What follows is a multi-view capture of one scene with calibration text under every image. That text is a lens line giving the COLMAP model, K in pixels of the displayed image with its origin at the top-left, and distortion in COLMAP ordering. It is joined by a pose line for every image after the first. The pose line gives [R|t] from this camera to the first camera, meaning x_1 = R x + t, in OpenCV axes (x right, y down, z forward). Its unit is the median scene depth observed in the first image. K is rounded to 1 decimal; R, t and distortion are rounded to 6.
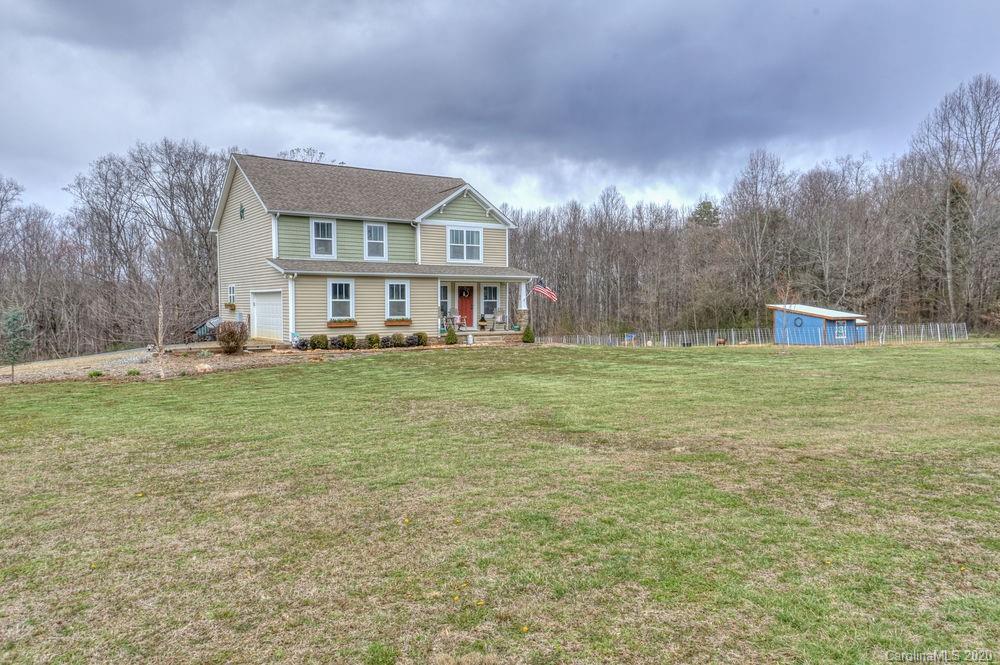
lens RADIAL K [[774.0, 0, 500.0], [0, 774.0, 332.5], [0, 0, 1]] dist [0.000669, 0.000018]
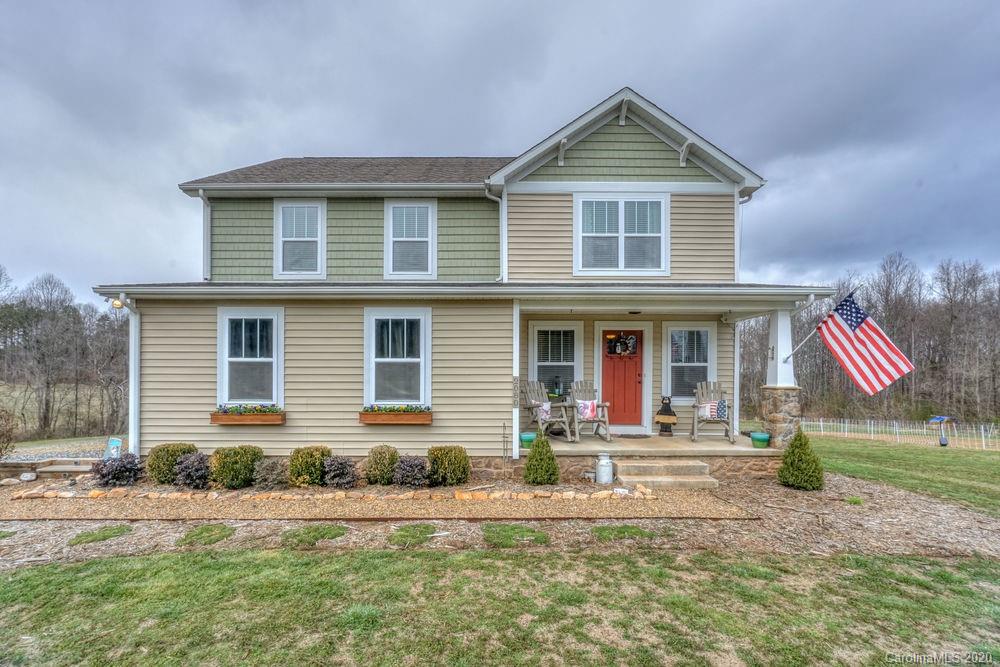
lens RADIAL K [[444.1, 0, 499.1], [0, 444.1, 378.7], [0, 0, 1]] dist [-0.002828, -0.000174]
pose [[0.853807, -0.001387, -0.520588, 0.024976], [-0.022314, 0.998980, -0.039258, -0.022388], [0.520111, 0.045135, 0.852905, 0.766869]]
